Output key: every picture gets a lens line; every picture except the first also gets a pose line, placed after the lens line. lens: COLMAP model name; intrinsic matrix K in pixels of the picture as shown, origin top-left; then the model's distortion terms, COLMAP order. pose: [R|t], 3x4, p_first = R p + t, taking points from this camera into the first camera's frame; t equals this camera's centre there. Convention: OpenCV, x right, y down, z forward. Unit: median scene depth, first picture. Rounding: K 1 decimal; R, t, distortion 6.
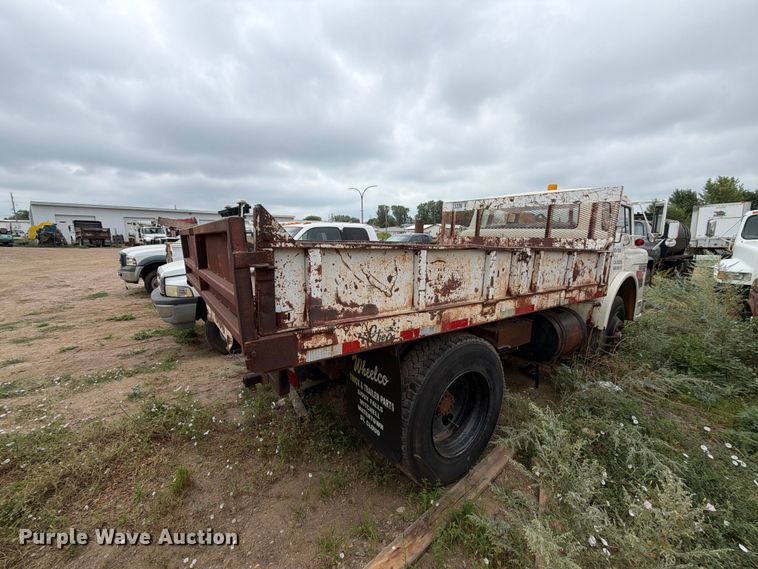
lens RADIAL K [[301.8, 0, 381.7], [0, 301.8, 284.8], [0, 0, 1]] dist [0.000790, 0.000047]
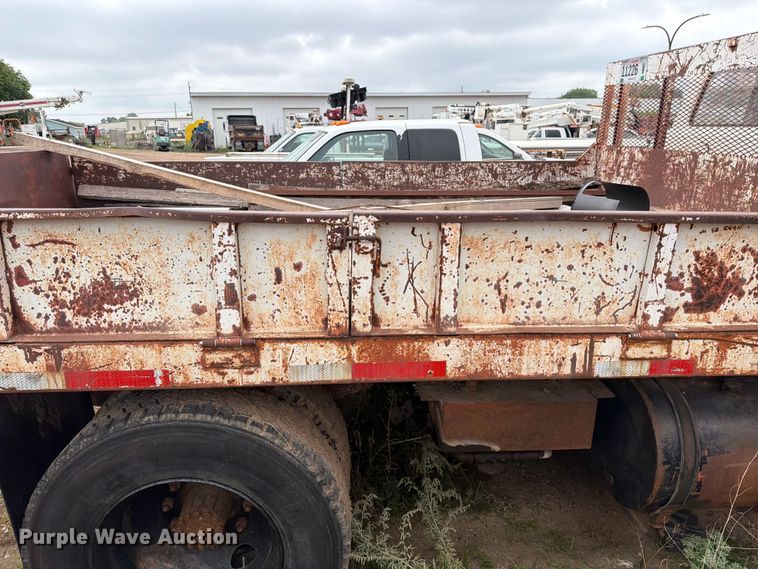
lens RADIAL K [[539.0, 0, 379.0], [0, 539.0, 284.5], [0, 0, 1]] dist [0.074692, -0.102478]
pose [[0.848756, 0.125874, -0.513585, 0.876094], [-0.064582, 0.988659, 0.135580, -0.132629], [0.524827, -0.081906, 0.847259, 0.446850]]
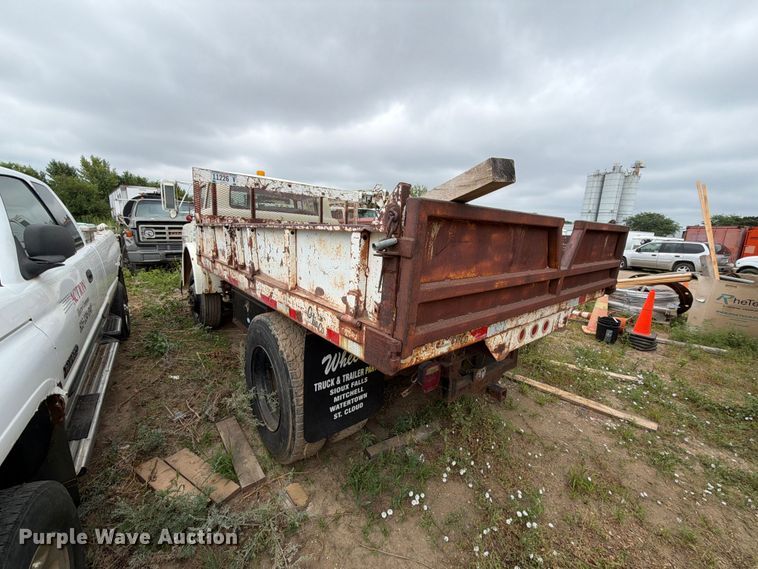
lens RADIAL K [[299.6, 0, 372.7], [0, 299.6, 285.5], [0, 0, 1]] dist [0.000013, -0.000102]
pose [[-0.034655, -0.196055, 0.979980, -1.380177], [0.110475, 0.973808, 0.198727, -0.226243], [-0.993274, 0.115151, -0.012088, 1.506096]]
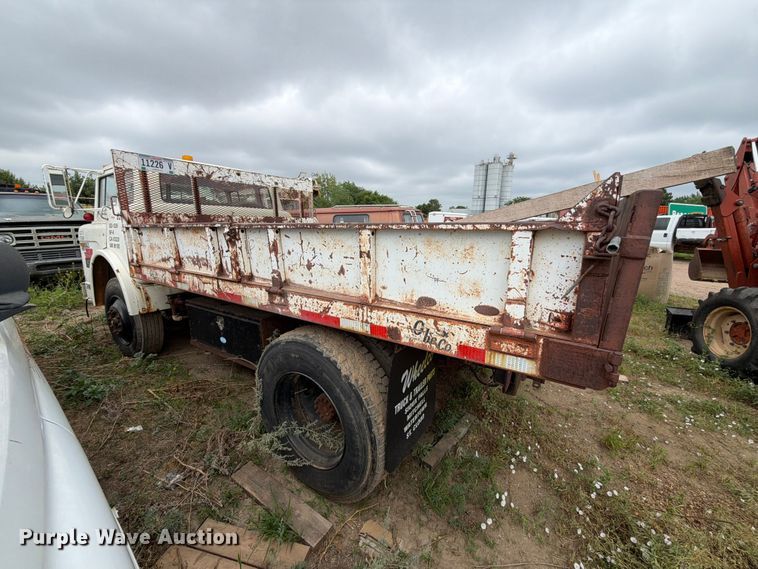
lens RADIAL K [[301.4, 0, 373.1], [0, 301.4, 286.7], [0, 0, 1]] dist [0.003055, -0.004001]
pose [[-0.321558, -0.213577, 0.922489, -1.205750], [0.138842, 0.953065, 0.269054, -0.289334], [-0.936655, 0.214597, -0.276812, 1.872718]]
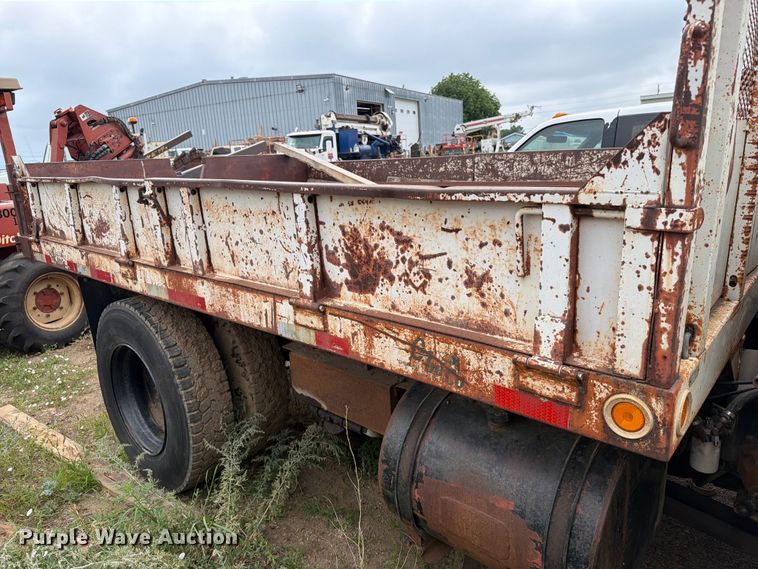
lens RADIAL K [[529.3, 0, 364.5], [0, 529.3, 283.1], [0, 0, 1]] dist [0.136535, -0.251586]
pose [[0.194880, 0.204064, -0.959364, 1.571920], [-0.092199, 0.977598, 0.189214, -0.166411], [0.976484, 0.051578, 0.209328, 1.219431]]
